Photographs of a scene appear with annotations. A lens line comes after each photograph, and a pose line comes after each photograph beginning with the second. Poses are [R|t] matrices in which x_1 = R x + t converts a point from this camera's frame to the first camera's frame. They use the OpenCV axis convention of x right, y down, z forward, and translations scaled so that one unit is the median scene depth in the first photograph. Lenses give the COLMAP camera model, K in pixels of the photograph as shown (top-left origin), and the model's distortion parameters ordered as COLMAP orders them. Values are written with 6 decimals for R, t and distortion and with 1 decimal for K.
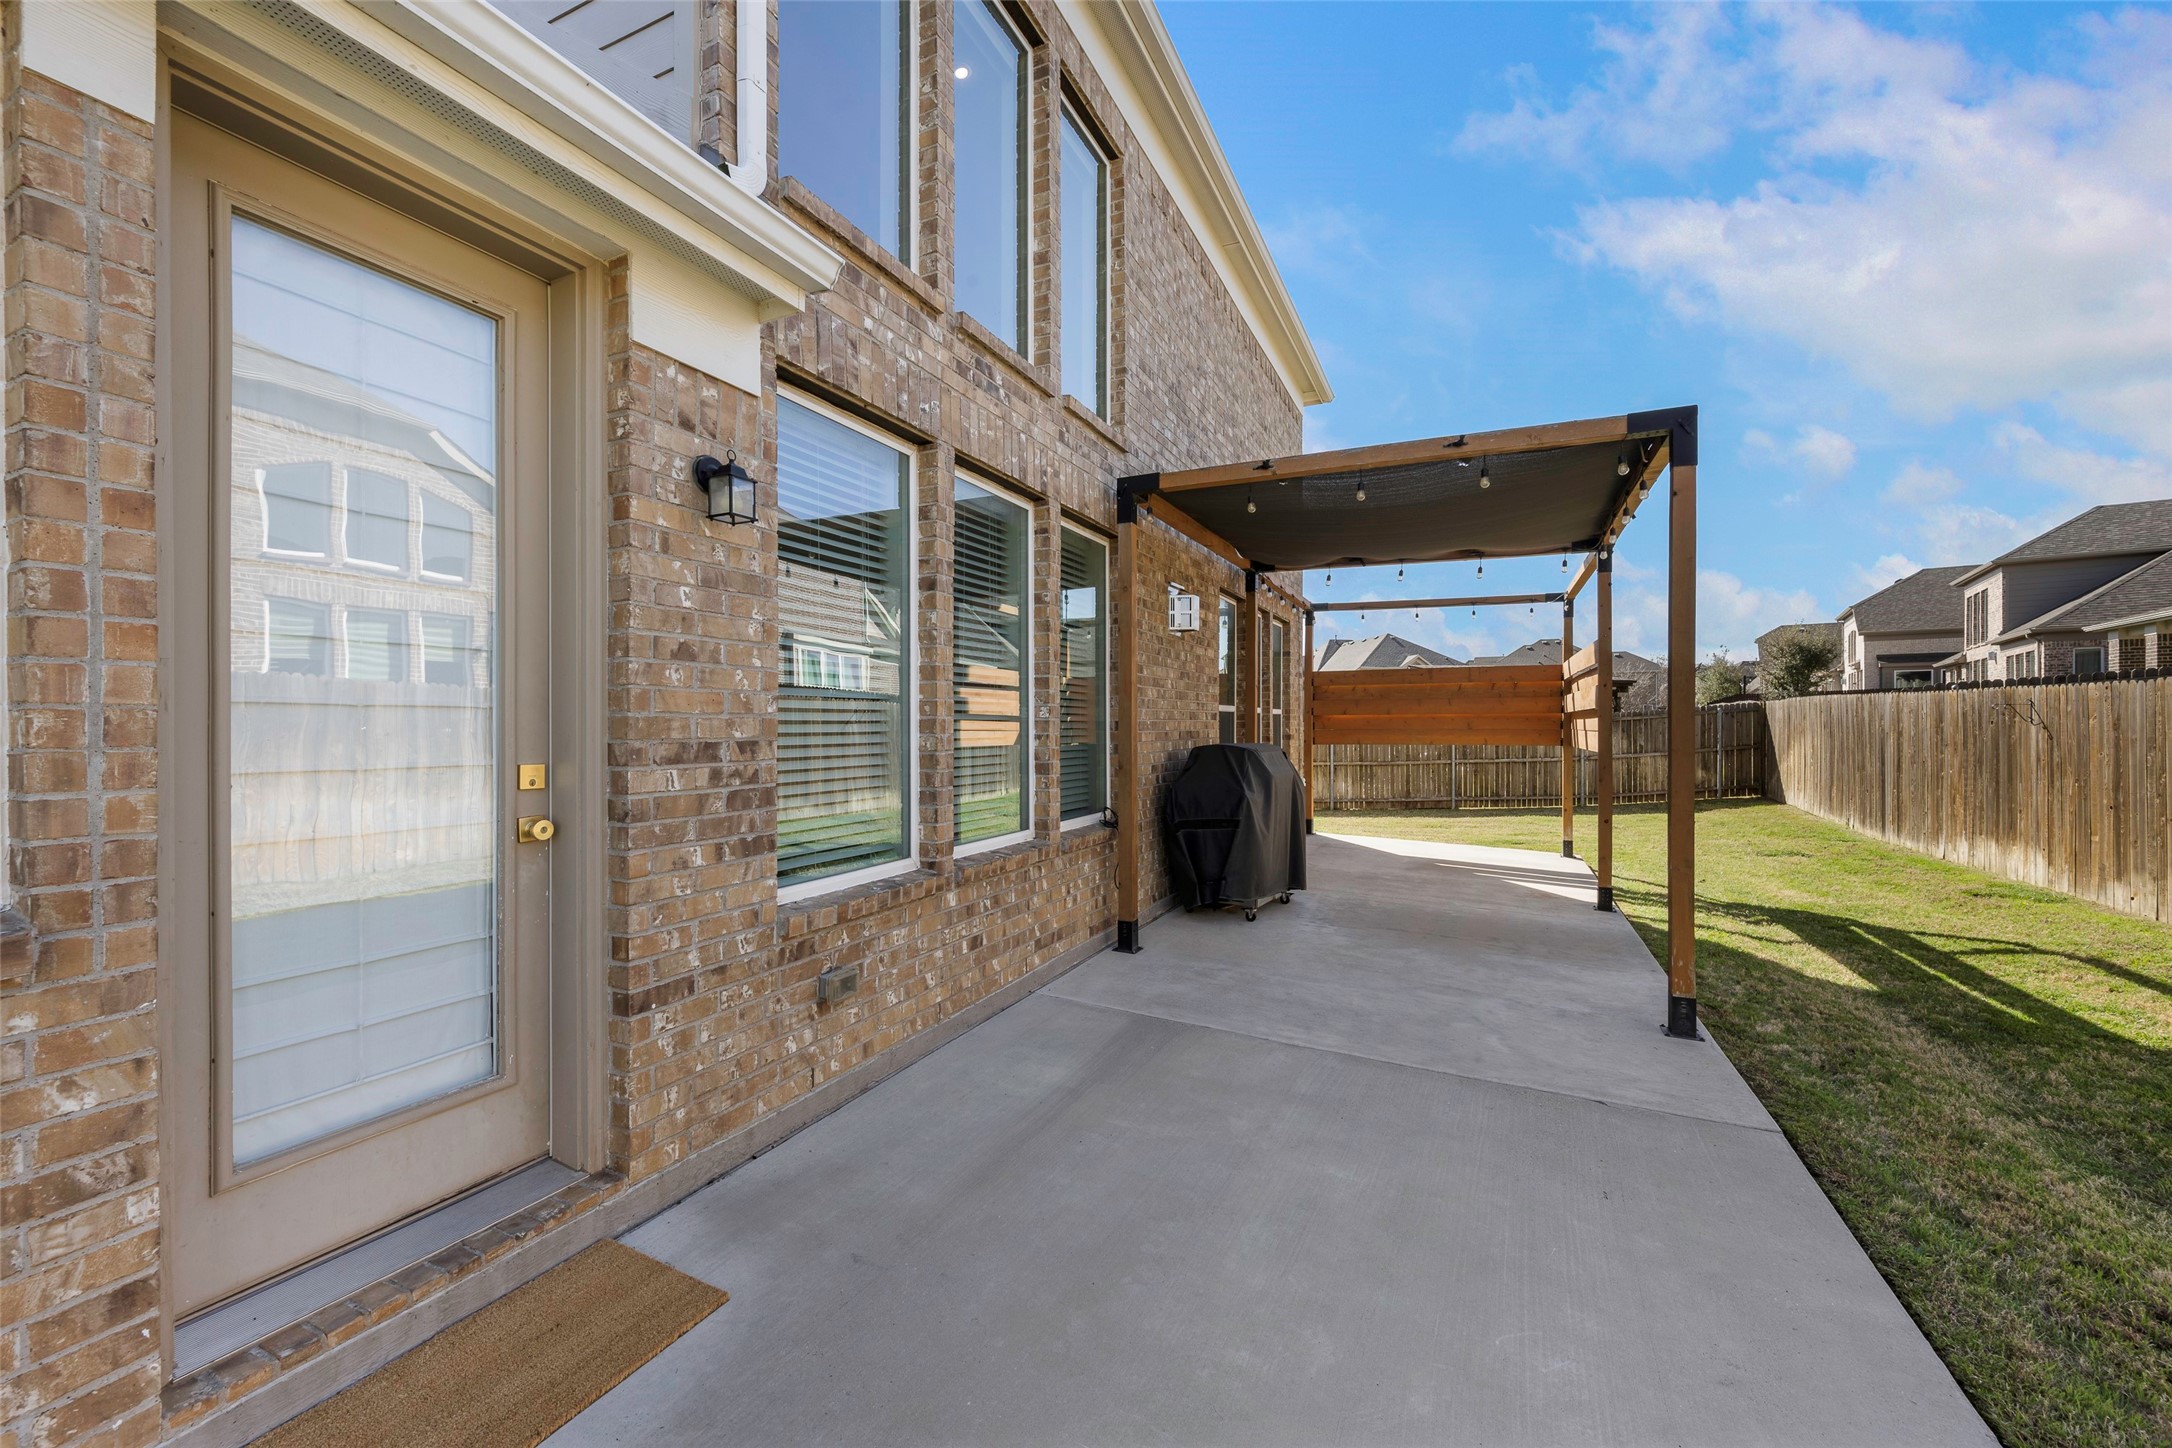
lens RADIAL K [[864.6, 0, 1085.4], [0, 864.6, 722.8], [0, 0, 1]] dist [0.002158, -0.000580]
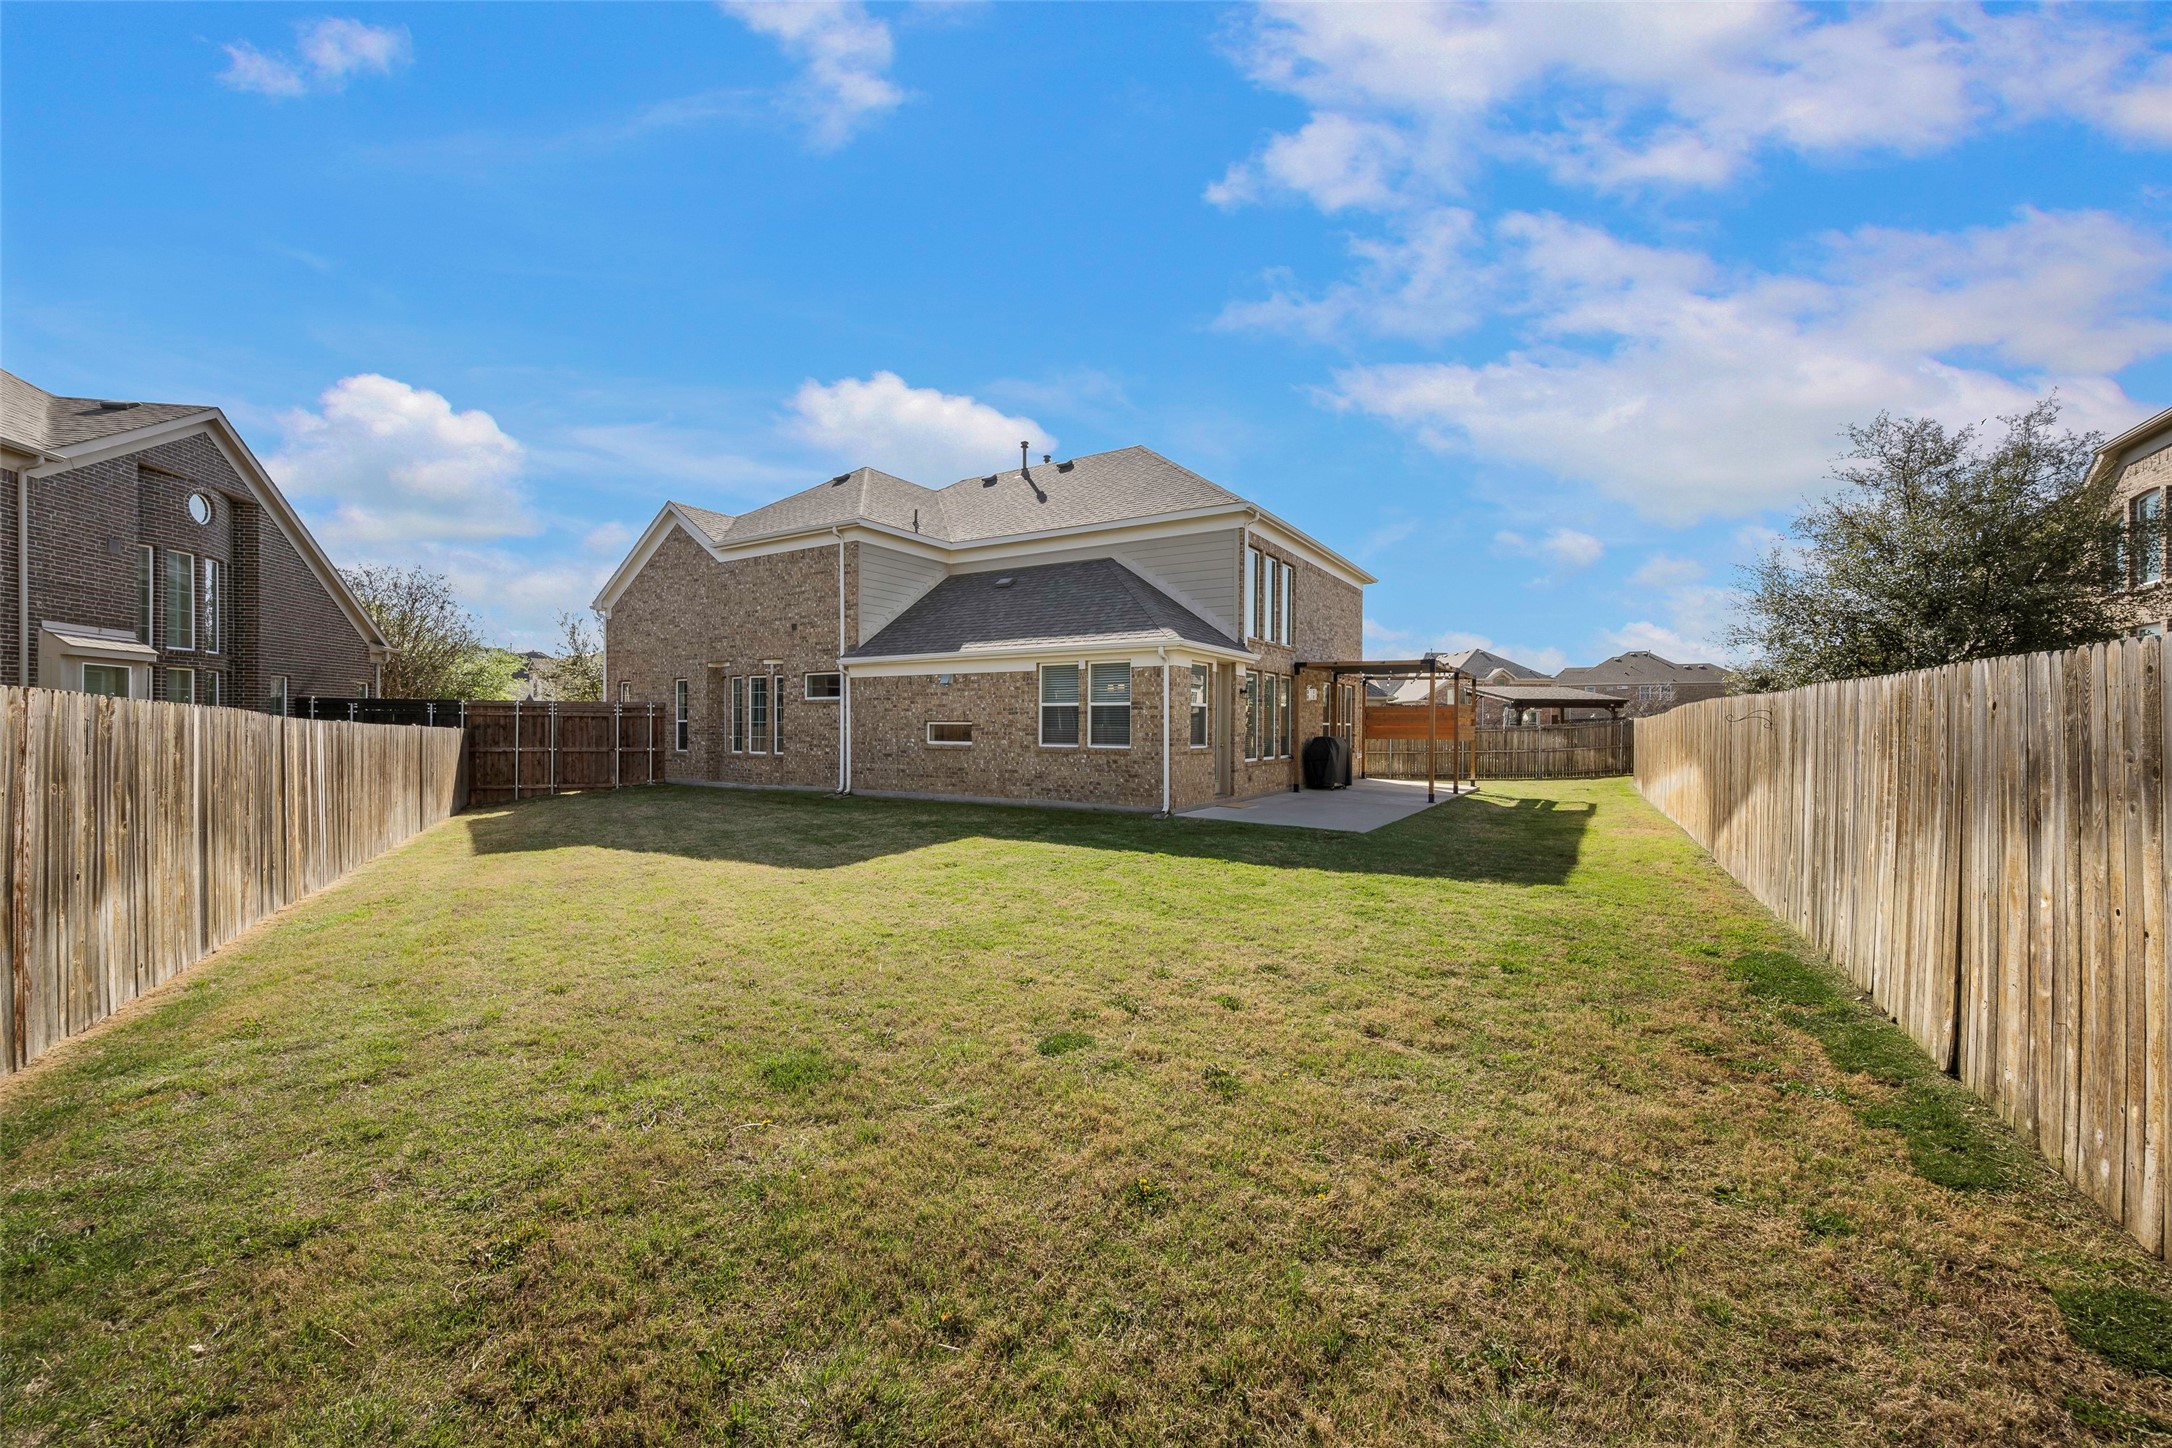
lens RADIAL K [[864.6, 0, 1080.7], [0, 864.6, 730.6], [0, 0, 1]] dist [0.002158, -0.000580]
pose [[0.993468, 0.004812, -0.114009, -0.391840], [-0.004274, 0.999979, 0.004967, -0.008170], [0.114031, -0.004447, 0.993467, -2.420018]]
